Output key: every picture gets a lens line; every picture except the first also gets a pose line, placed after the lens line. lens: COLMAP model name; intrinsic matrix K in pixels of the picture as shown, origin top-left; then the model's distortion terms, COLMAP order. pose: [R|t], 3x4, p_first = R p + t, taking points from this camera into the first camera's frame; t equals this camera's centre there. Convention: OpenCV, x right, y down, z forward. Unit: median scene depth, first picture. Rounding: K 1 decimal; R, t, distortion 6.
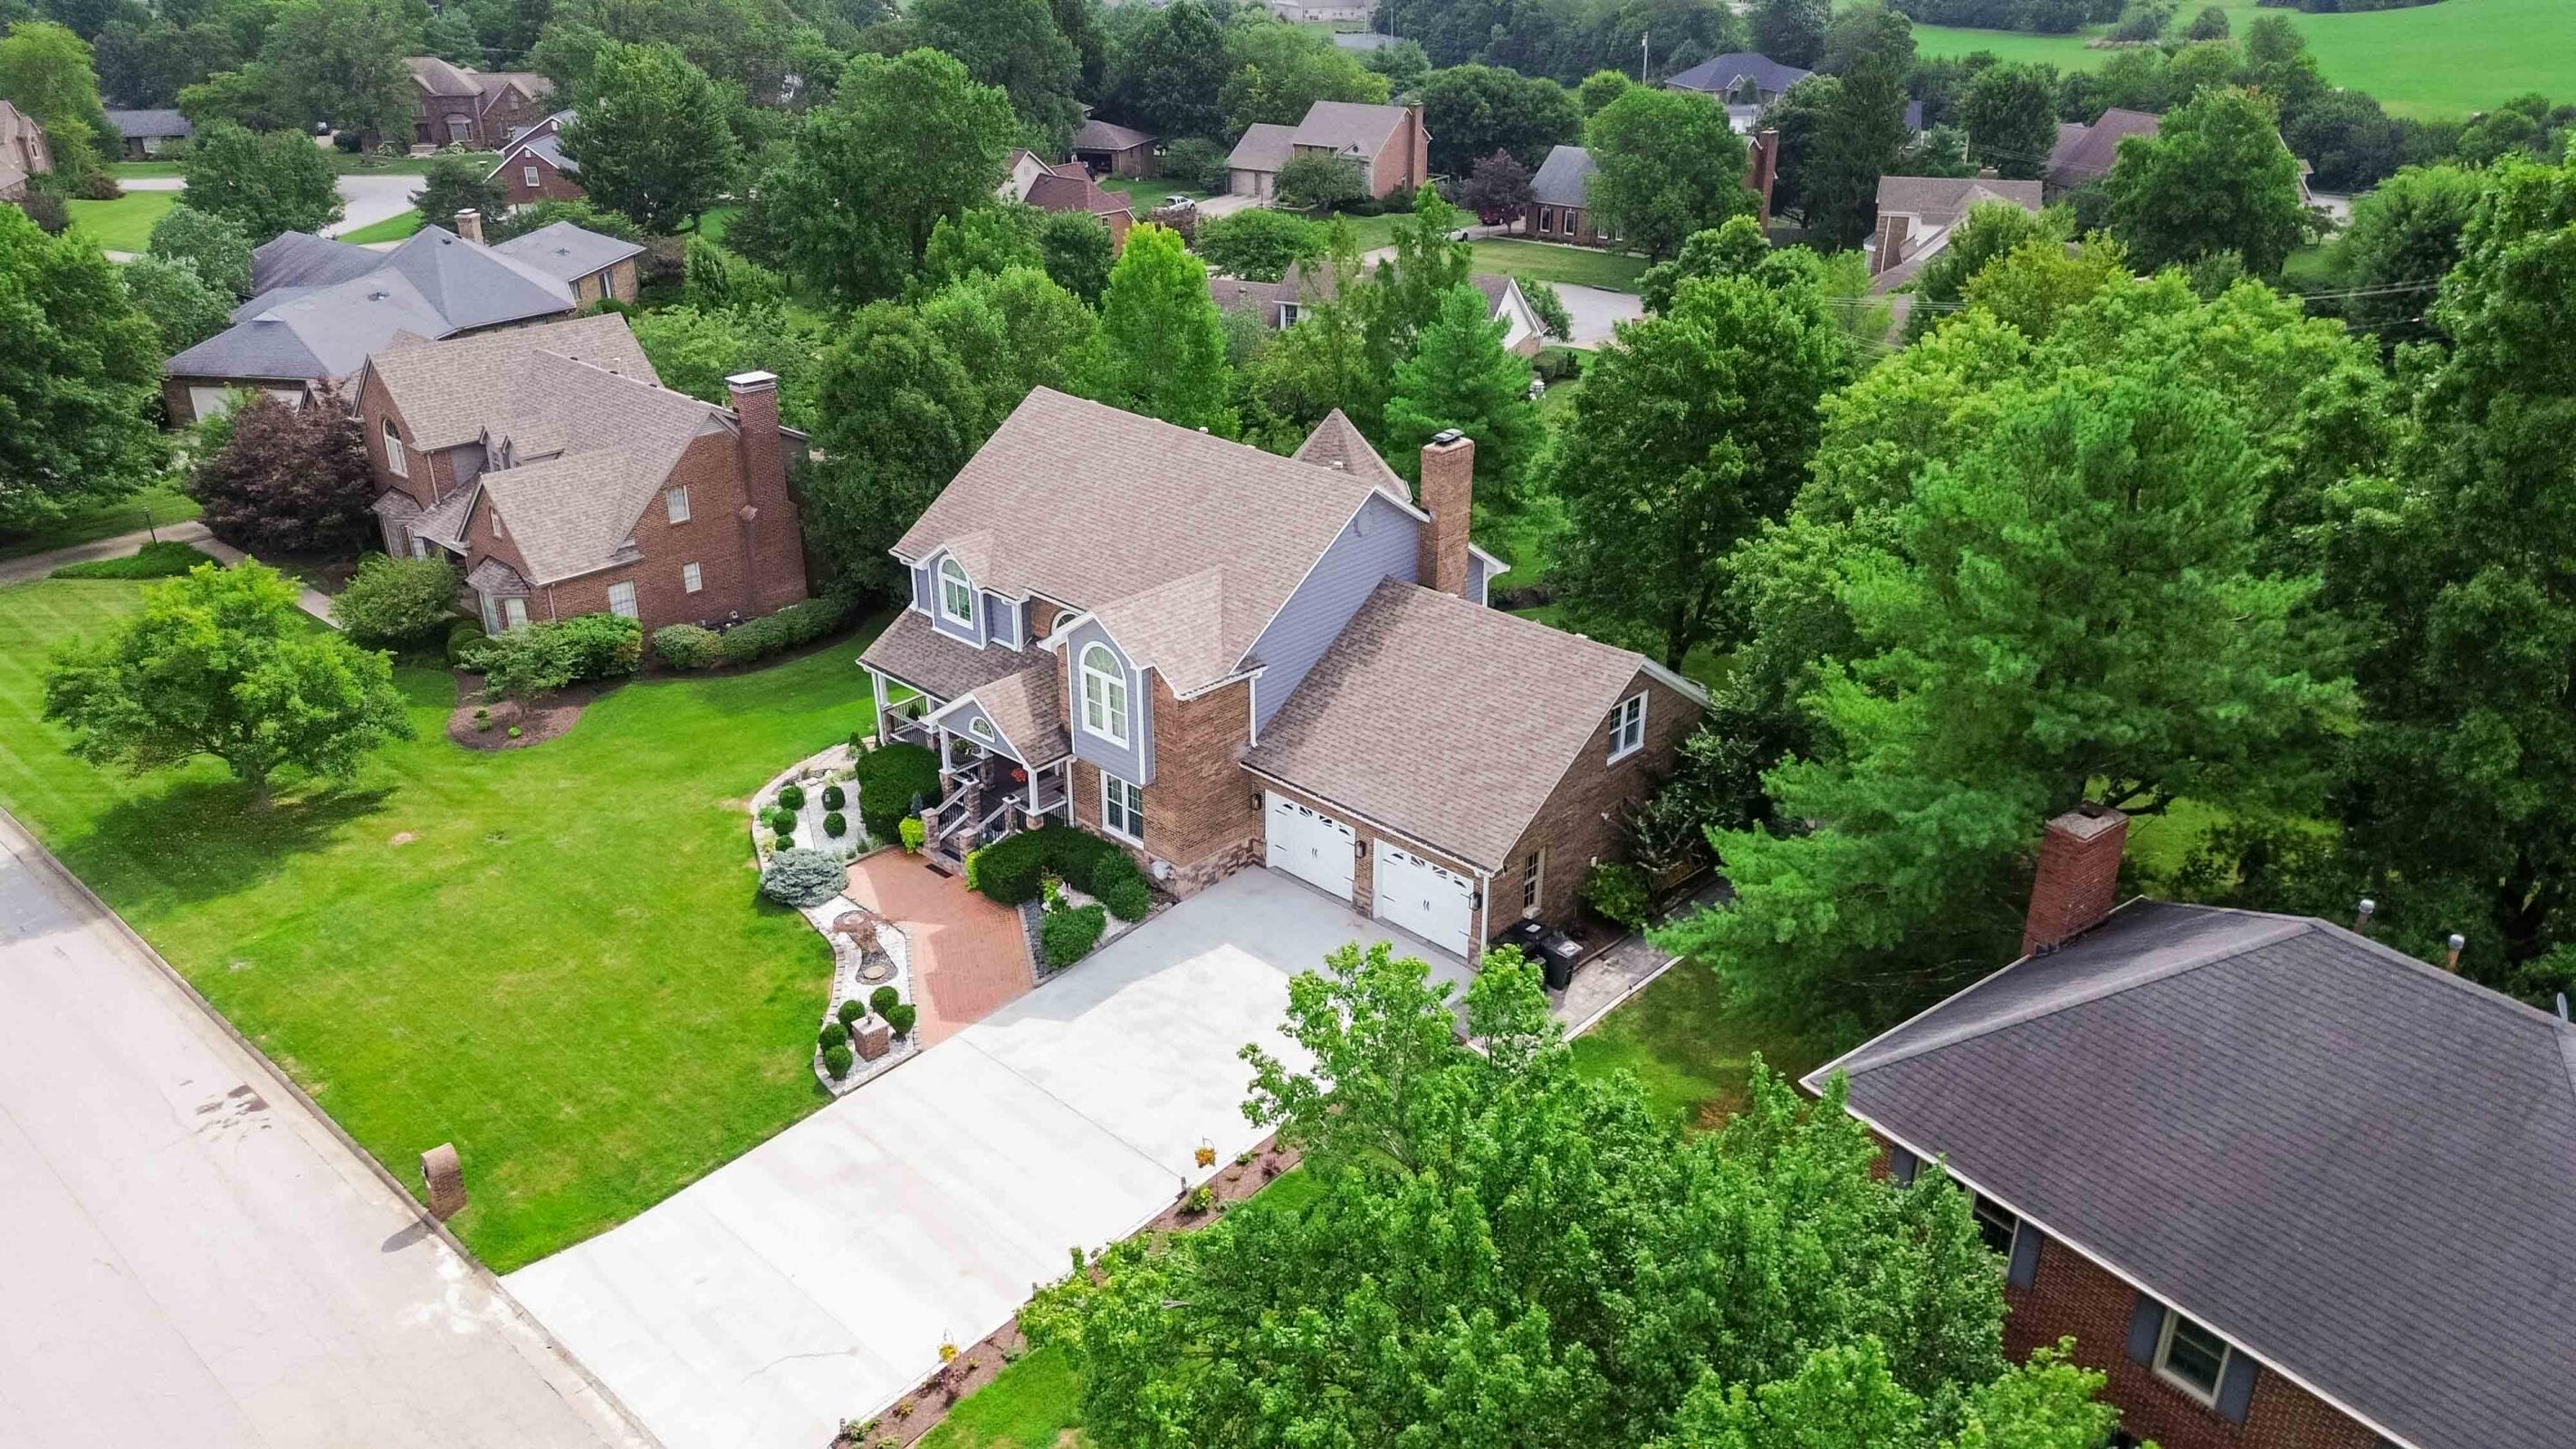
lens RADIAL K [[1832.3, 0, 1294.1], [0, 1832.3, 729.7], [0, 0, 1]] dist [0.032241, -0.025290]
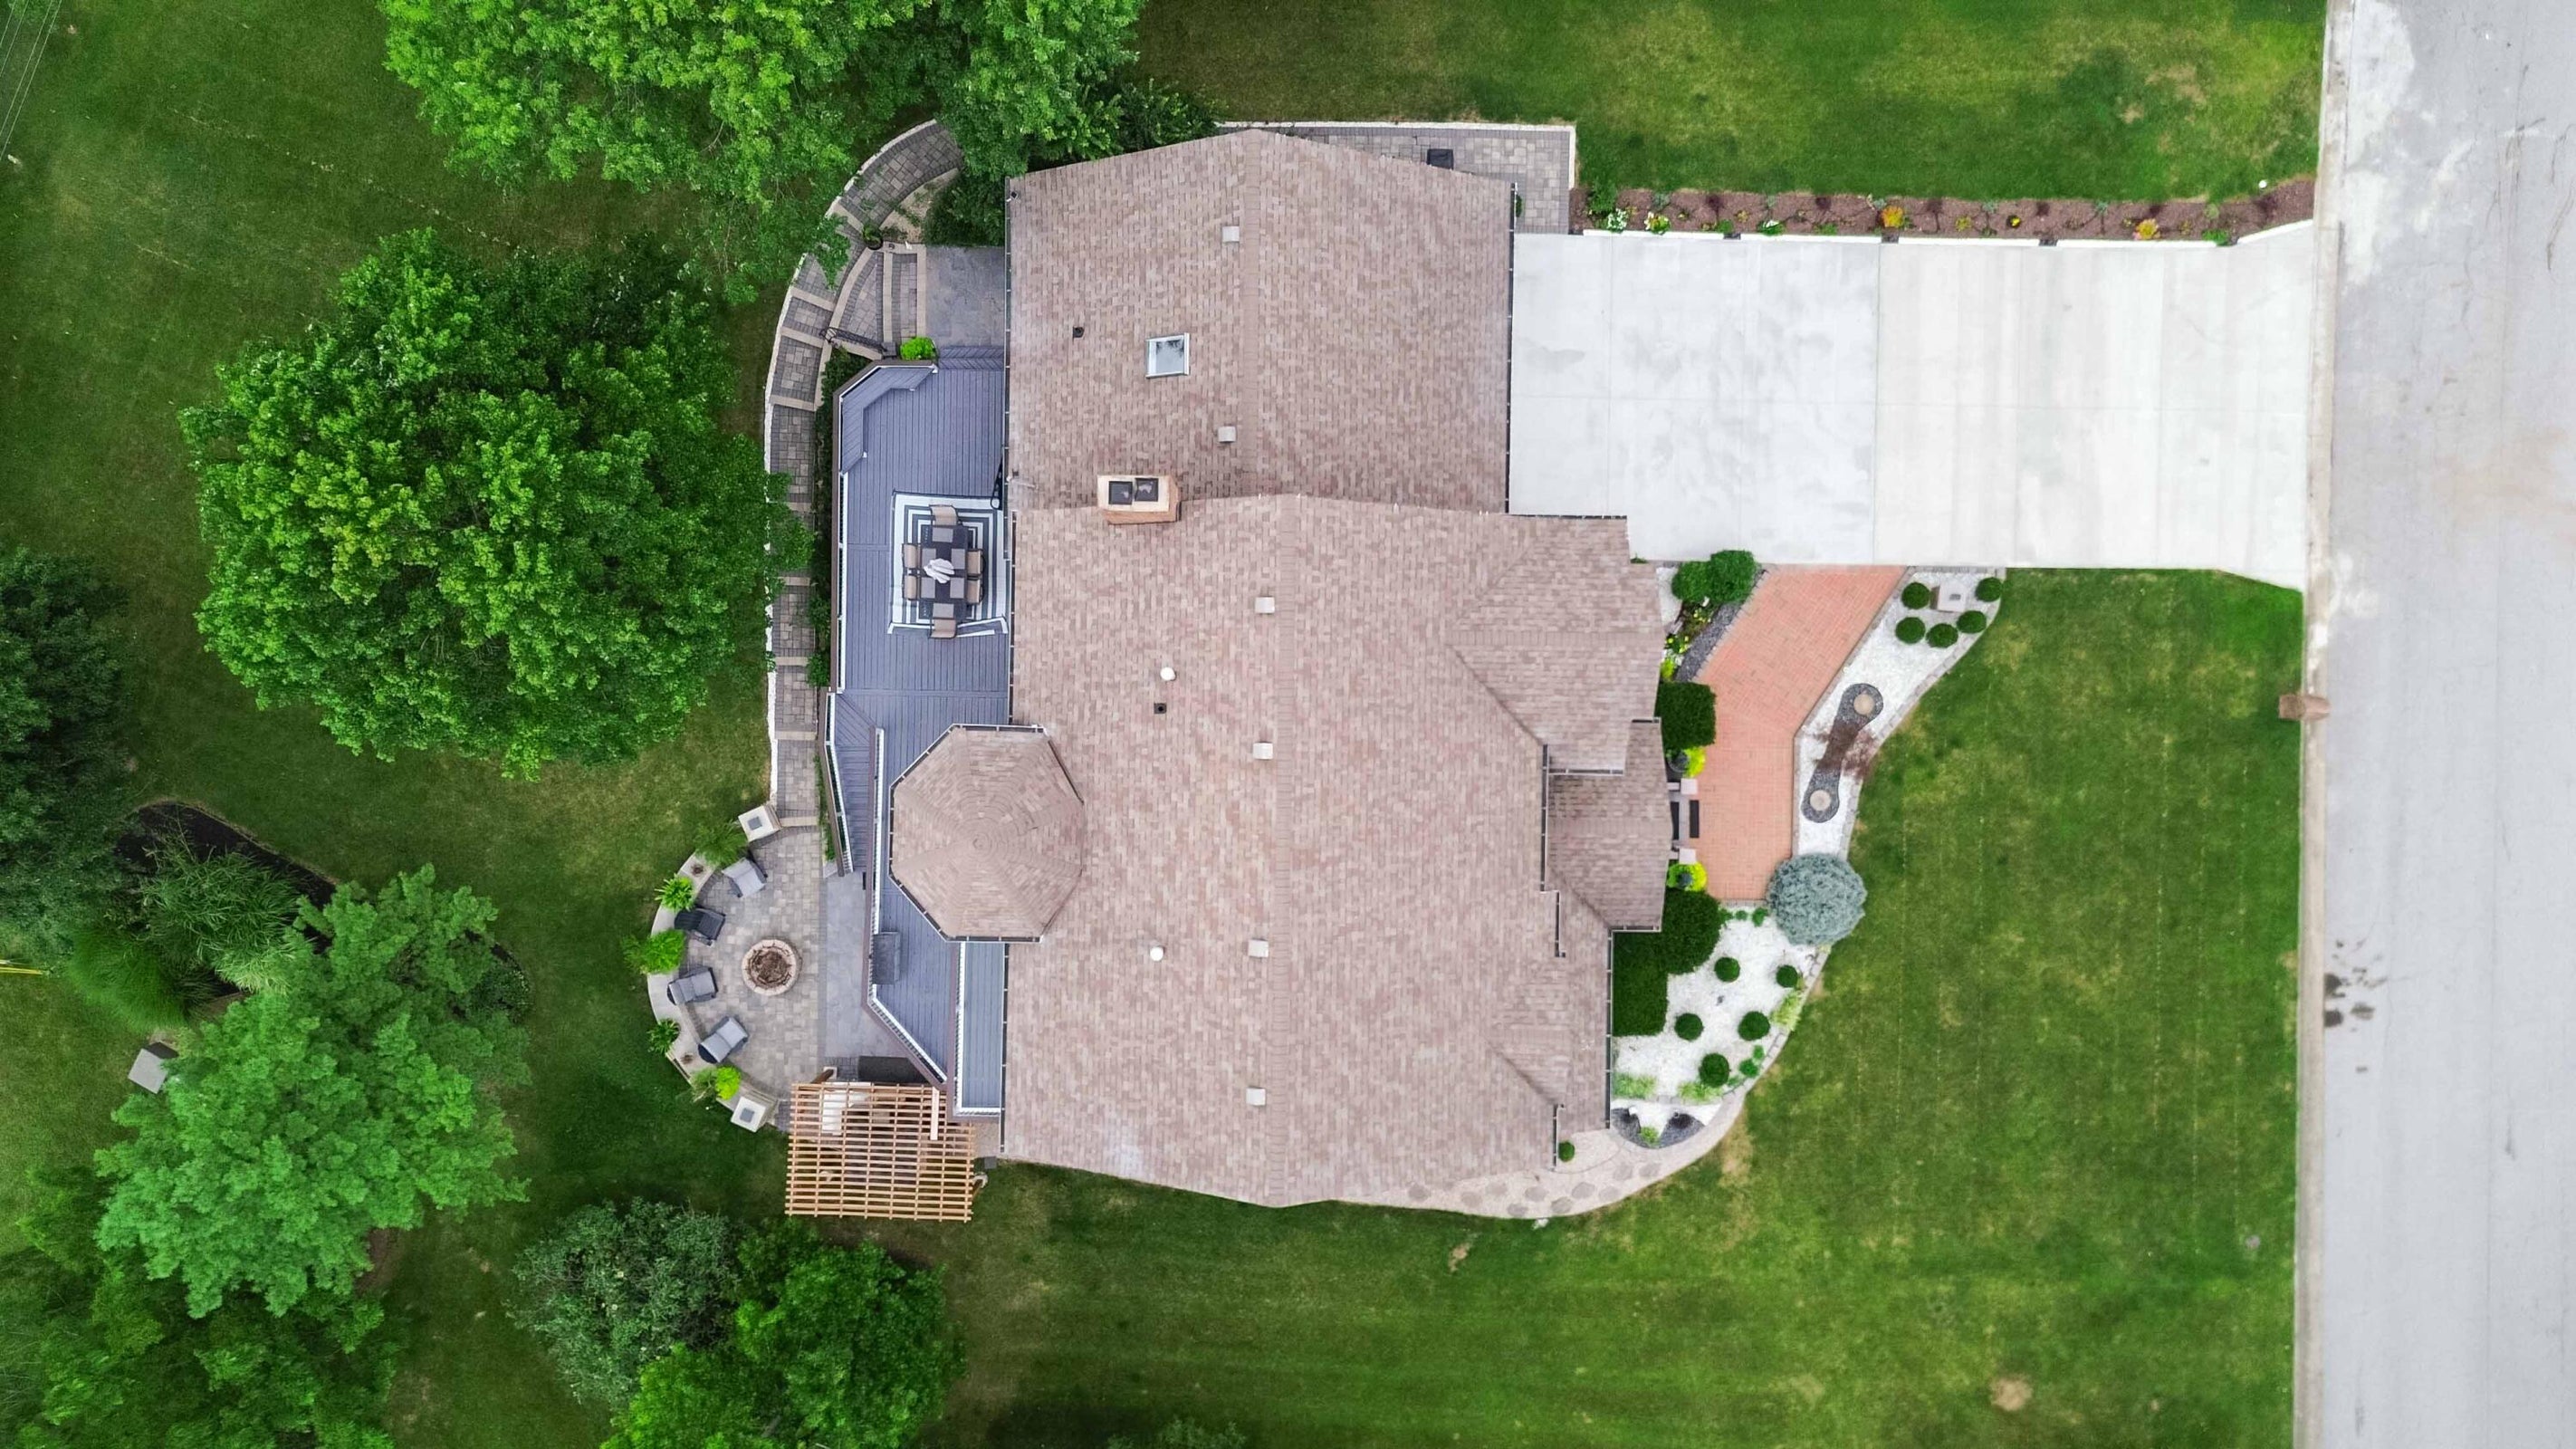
lens RADIAL K [[1832.3, 0, 1287.7], [0, 1832.3, 717.0], [0, 0, 1]] dist [0.032241, -0.025290]
pose [[-0.674741, -0.737959, 0.011905, -0.023662], [0.327667, -0.285065, 0.900762, -0.635656], [-0.661332, 0.611682, 0.434149, 0.559956]]
